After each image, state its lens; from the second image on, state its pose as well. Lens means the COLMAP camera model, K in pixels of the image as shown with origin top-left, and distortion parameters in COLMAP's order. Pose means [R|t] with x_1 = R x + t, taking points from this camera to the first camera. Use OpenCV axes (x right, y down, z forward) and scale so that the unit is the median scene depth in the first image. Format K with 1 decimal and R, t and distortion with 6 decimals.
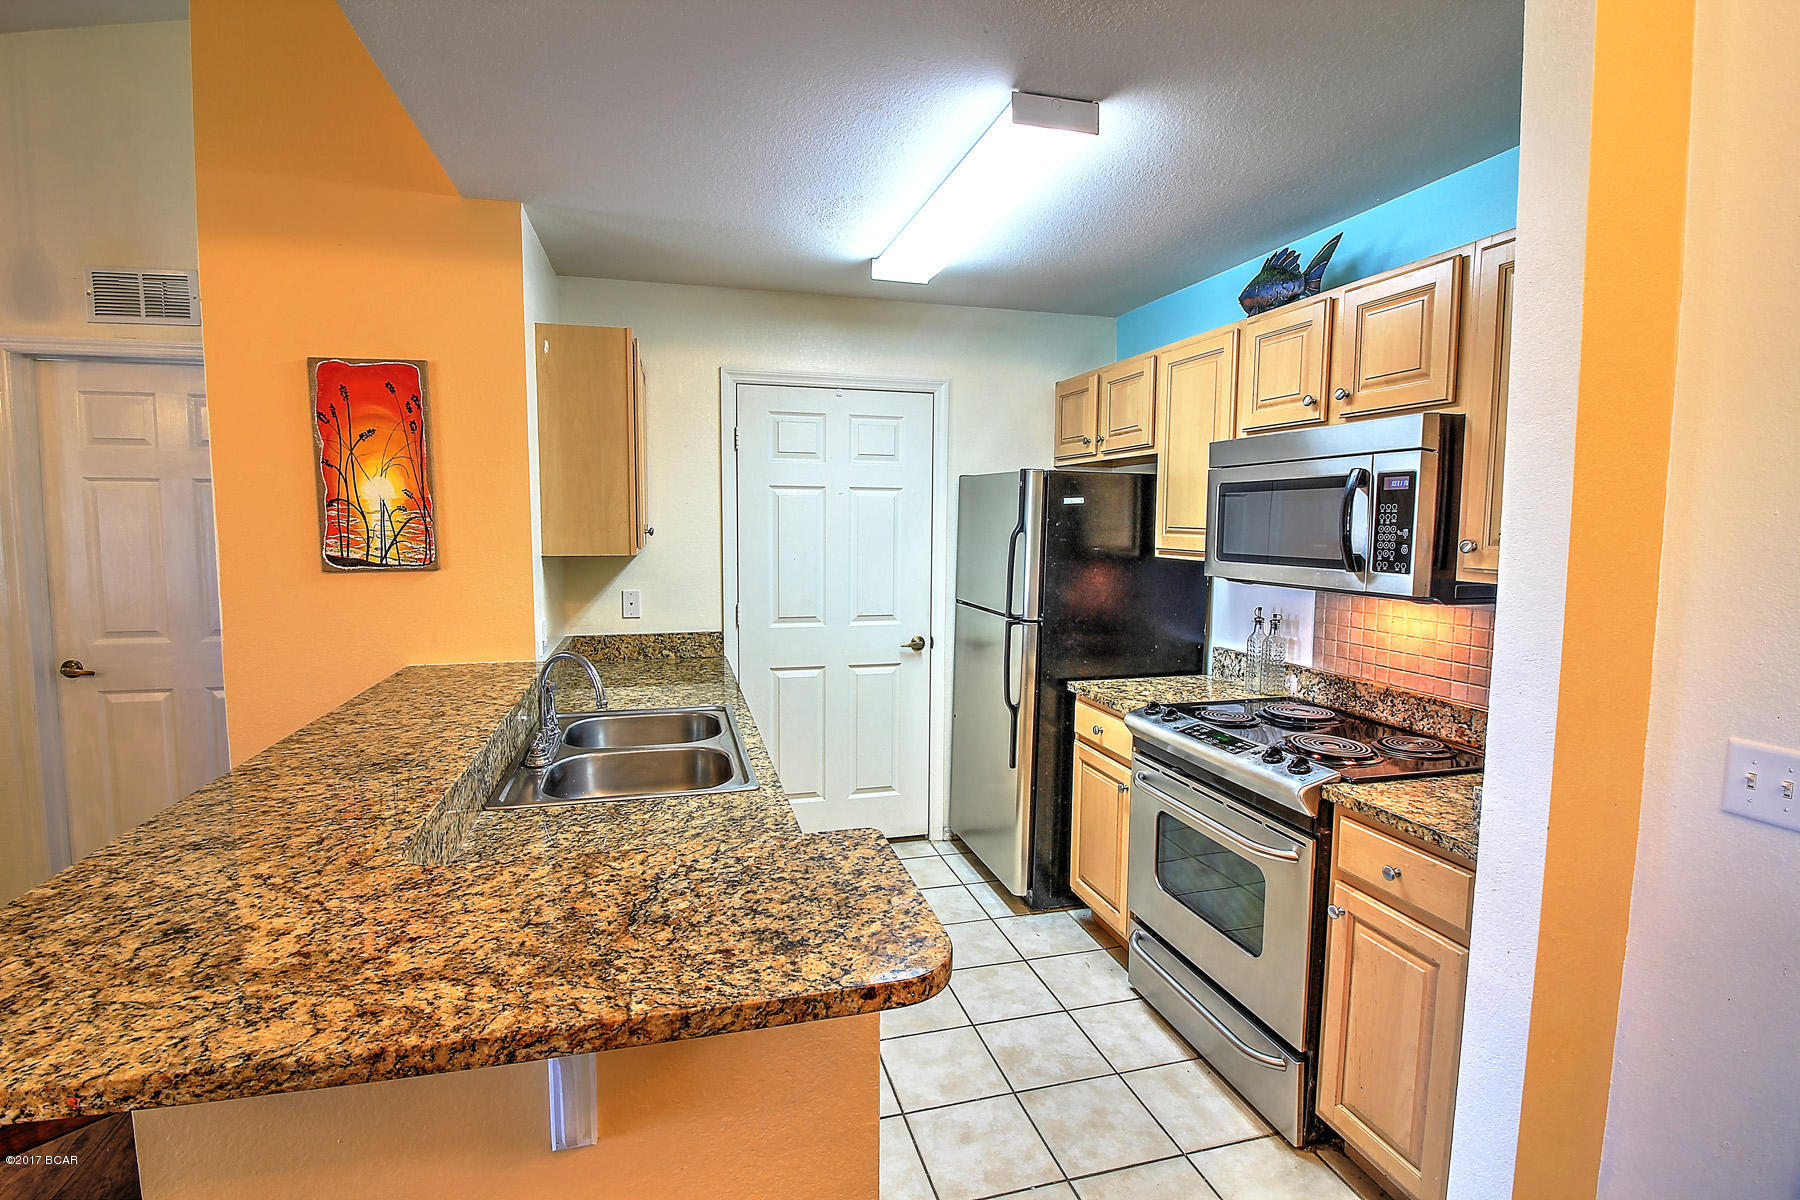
lens RADIAL K [[836.2, 0, 880.9], [0, 836.2, 593.8], [0, 0, 1]] dist [-0.012493, -0.005474]
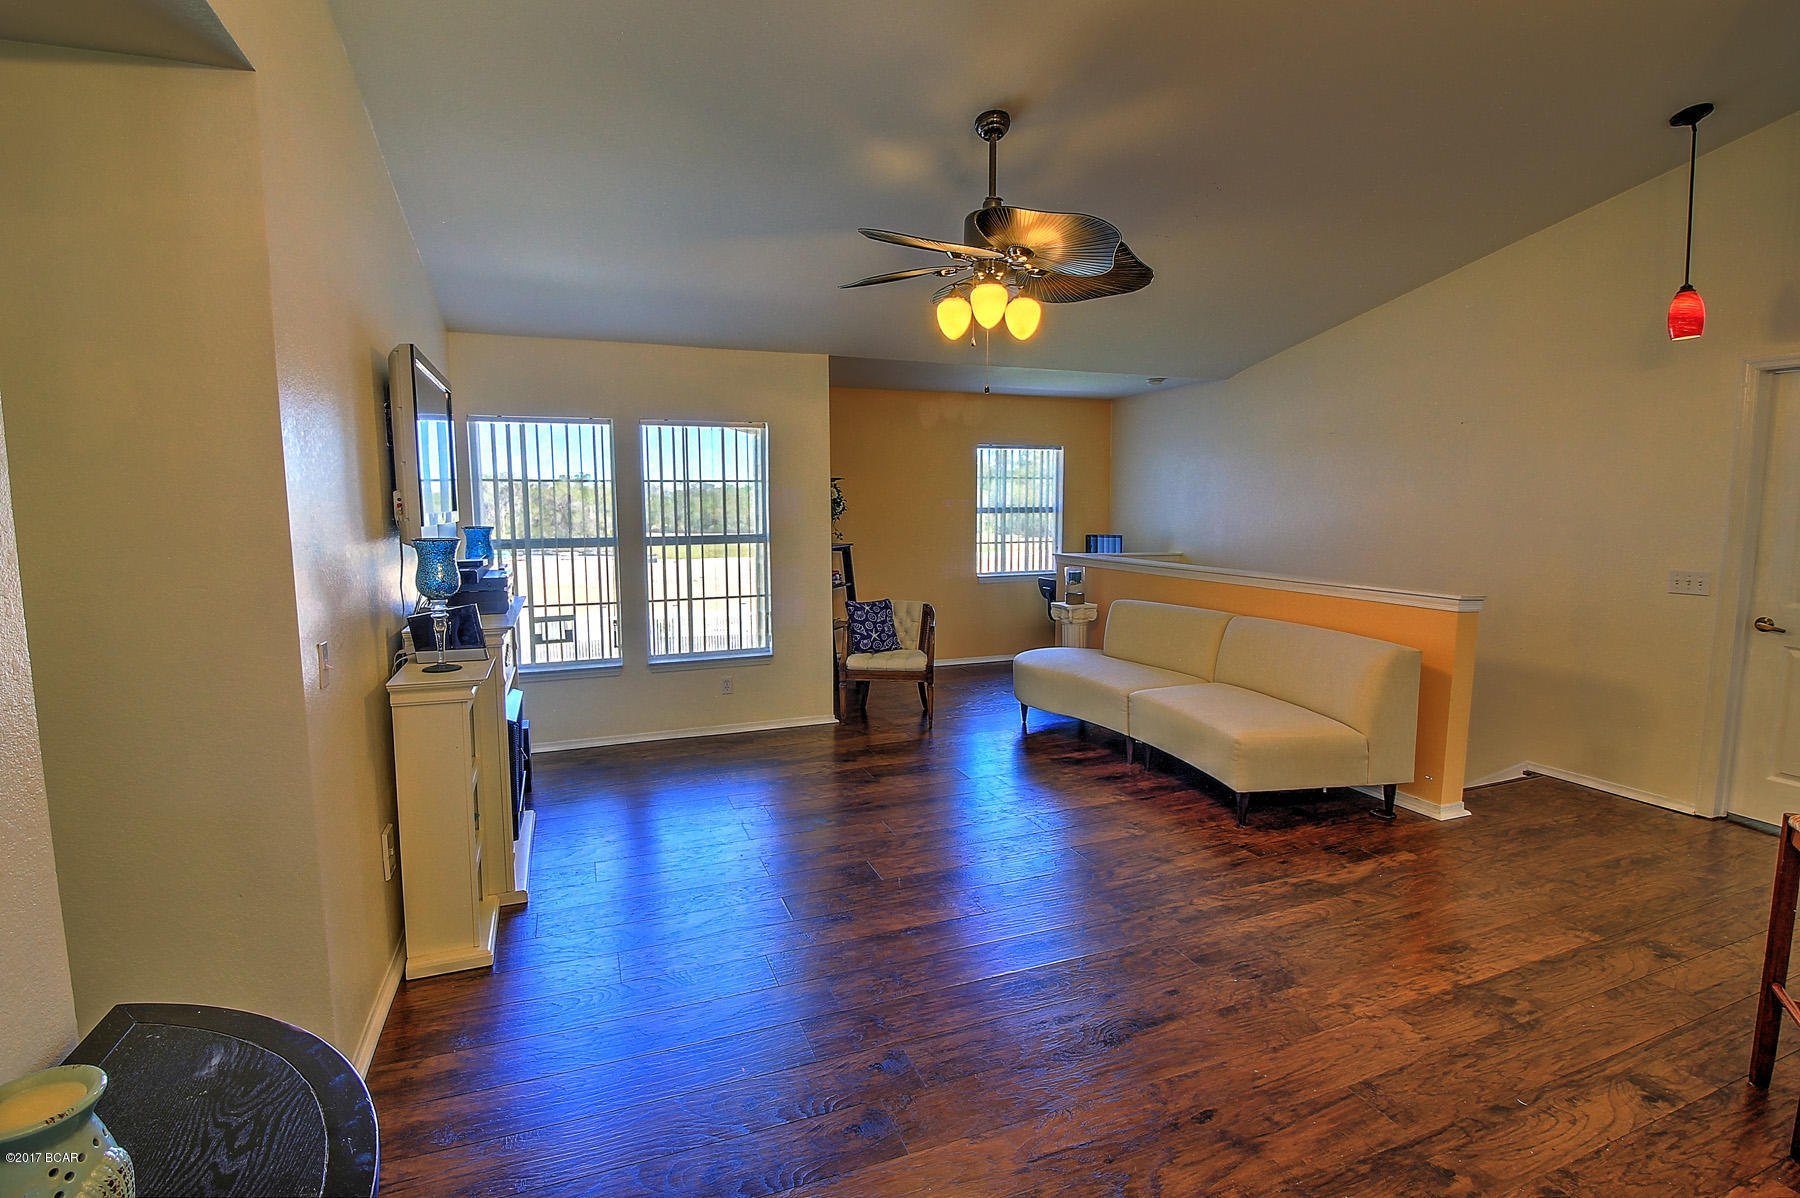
lens RADIAL K [[836.2, 0, 886.1], [0, 836.2, 593.8], [0, 0, 1]] dist [-0.012493, -0.005474]
pose [[0.099930, 0.105606, -0.989374, 0.106646], [-0.082100, 0.991836, 0.097577, 0.042855], [0.991602, 0.071477, 0.107784, -0.536908]]
